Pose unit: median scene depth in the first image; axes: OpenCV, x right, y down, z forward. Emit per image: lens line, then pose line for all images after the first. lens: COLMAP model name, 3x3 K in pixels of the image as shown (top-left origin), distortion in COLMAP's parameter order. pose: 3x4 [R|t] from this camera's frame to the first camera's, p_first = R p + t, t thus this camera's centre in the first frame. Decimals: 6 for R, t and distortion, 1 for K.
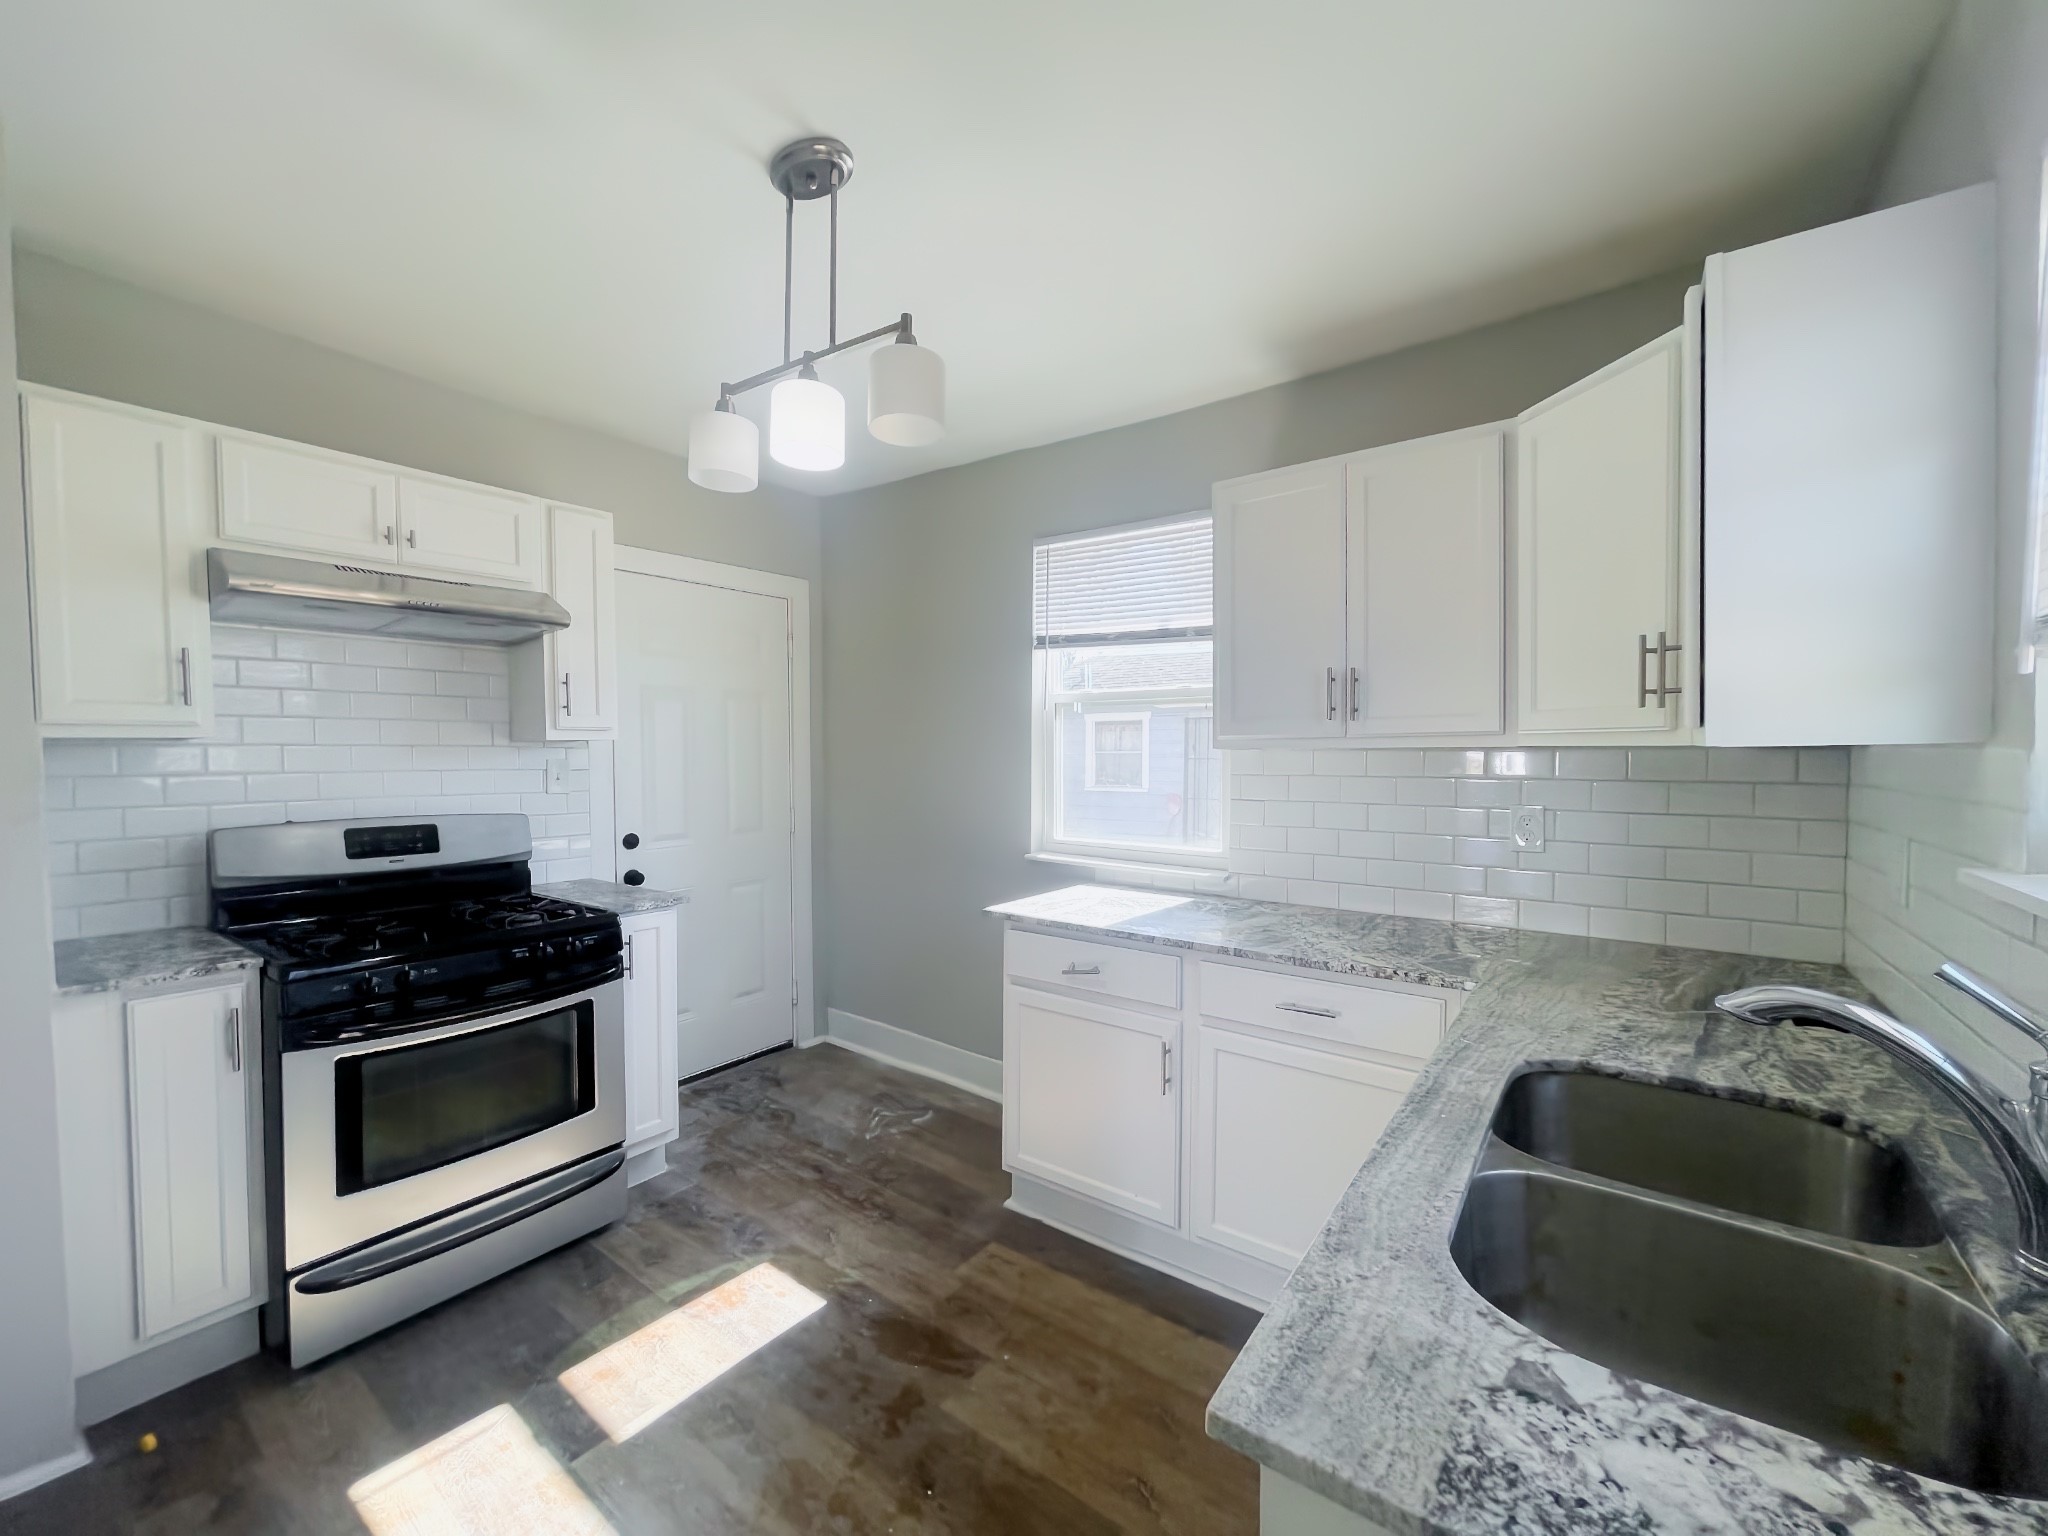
lens RADIAL K [[820.8, 0, 1024.0], [0, 820.8, 768.0], [0, 0, 1]] dist [-0.003044, -0.000435]
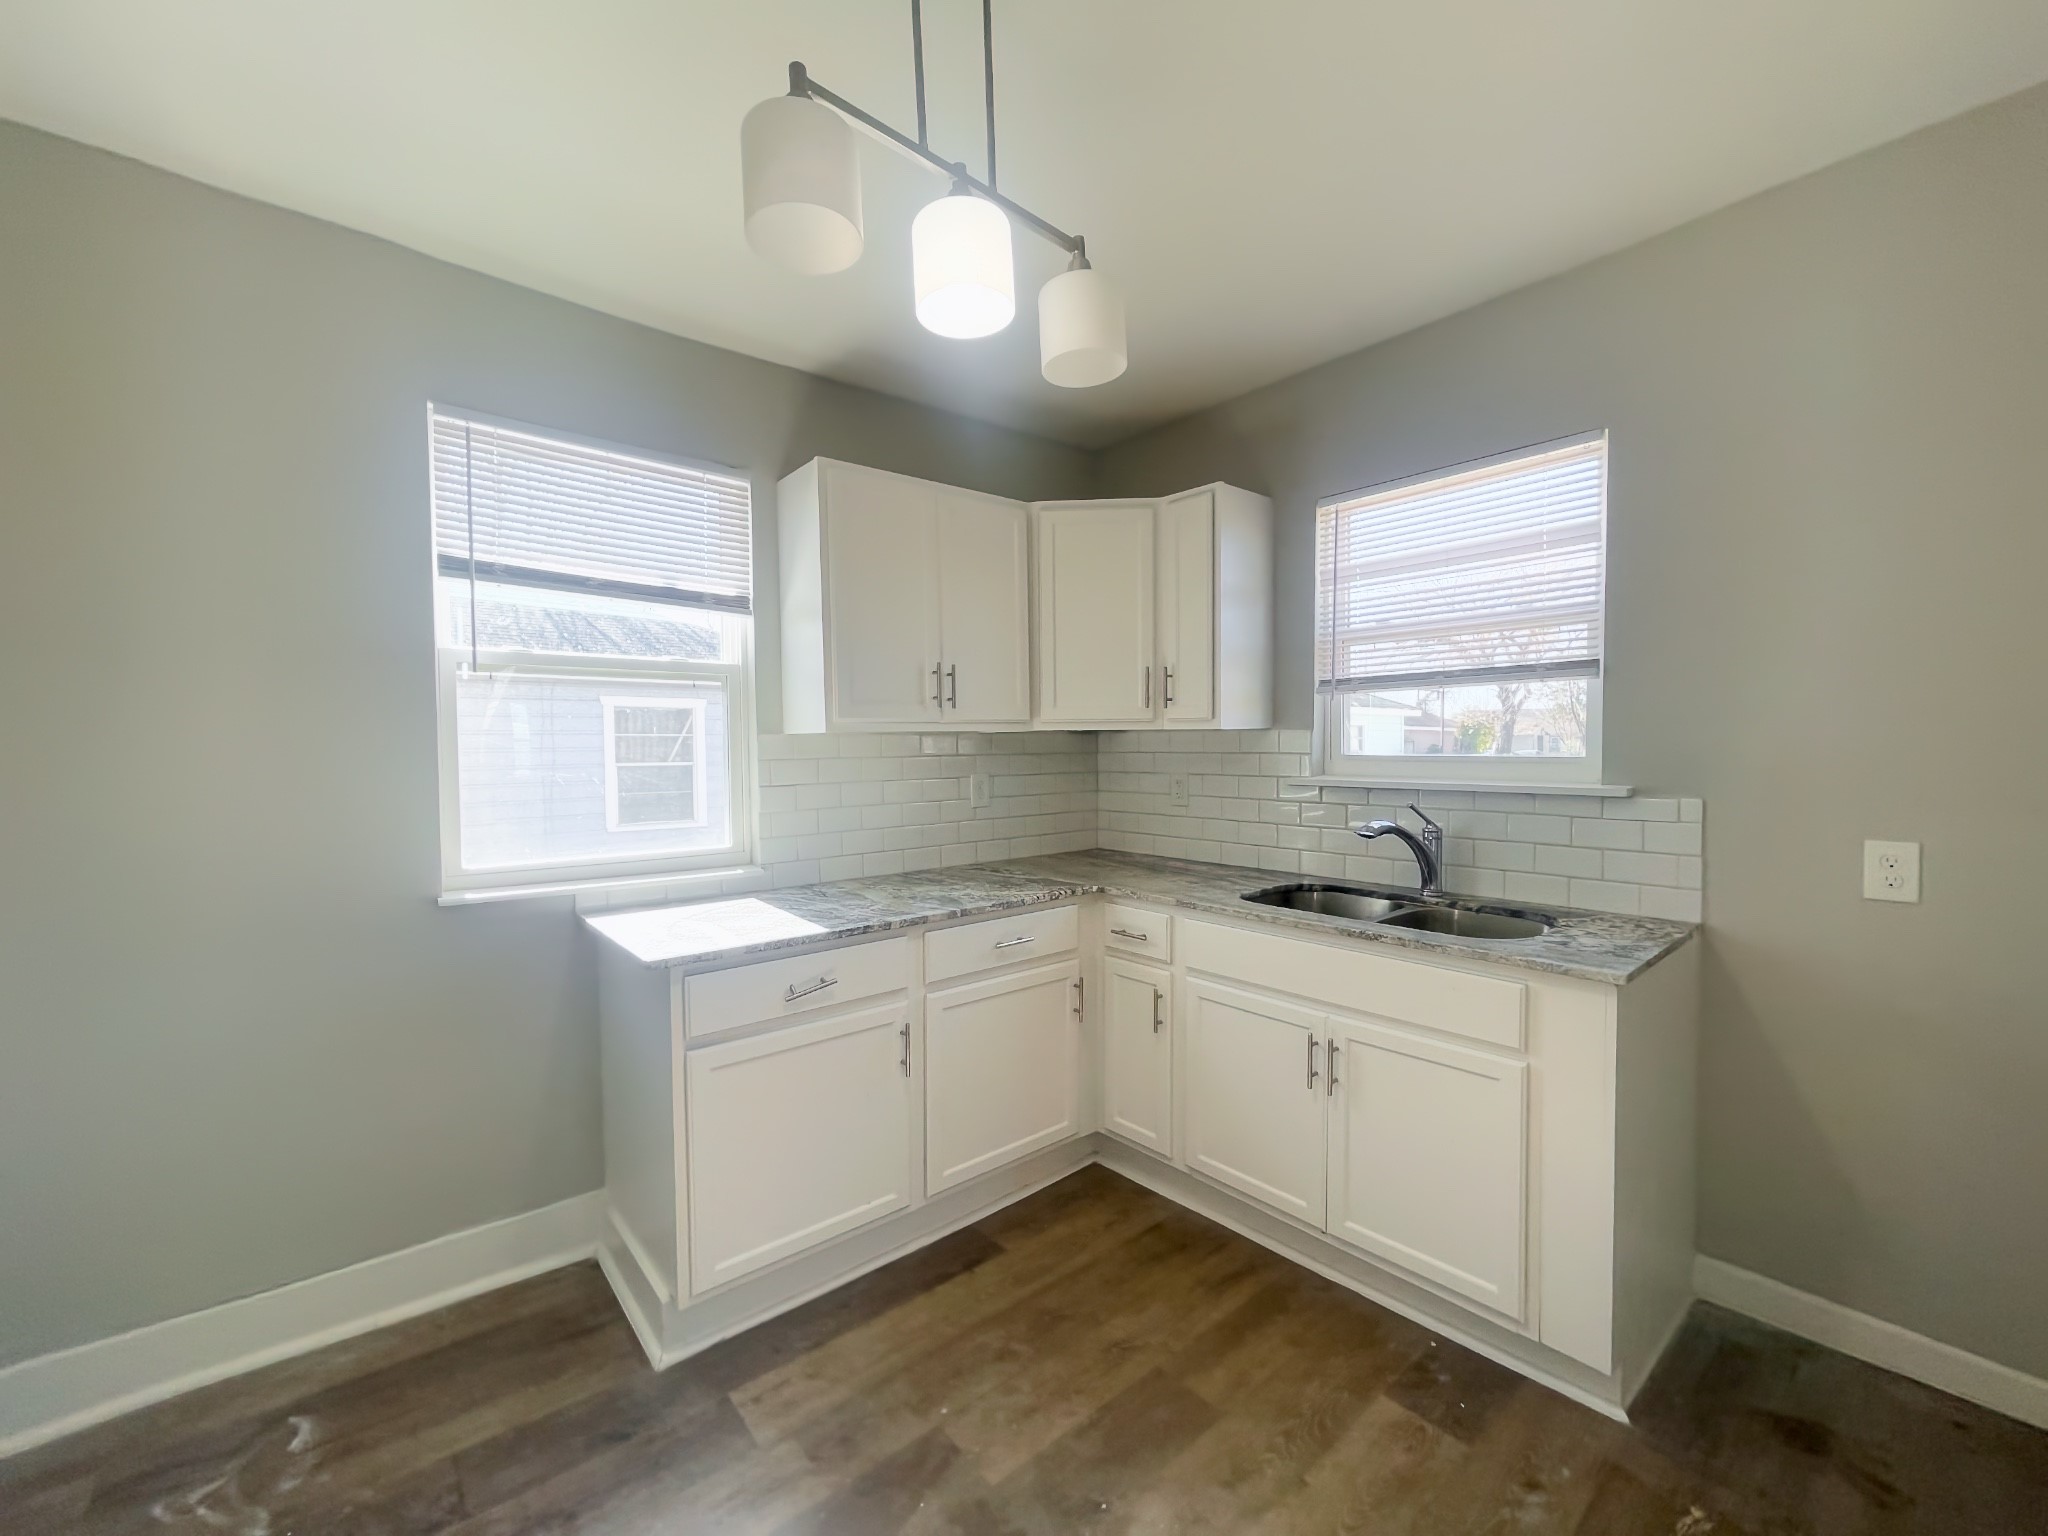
lens RADIAL K [[820.8, 0, 1024.0], [0, 820.8, 768.0], [0, 0, 1]] dist [-0.003044, -0.000435]
pose [[0.231738, -0.034048, 0.972182, -0.693551], [0.027252, 0.999222, 0.028499, -0.001450], [-0.972396, 0.019890, 0.232486, 0.571595]]
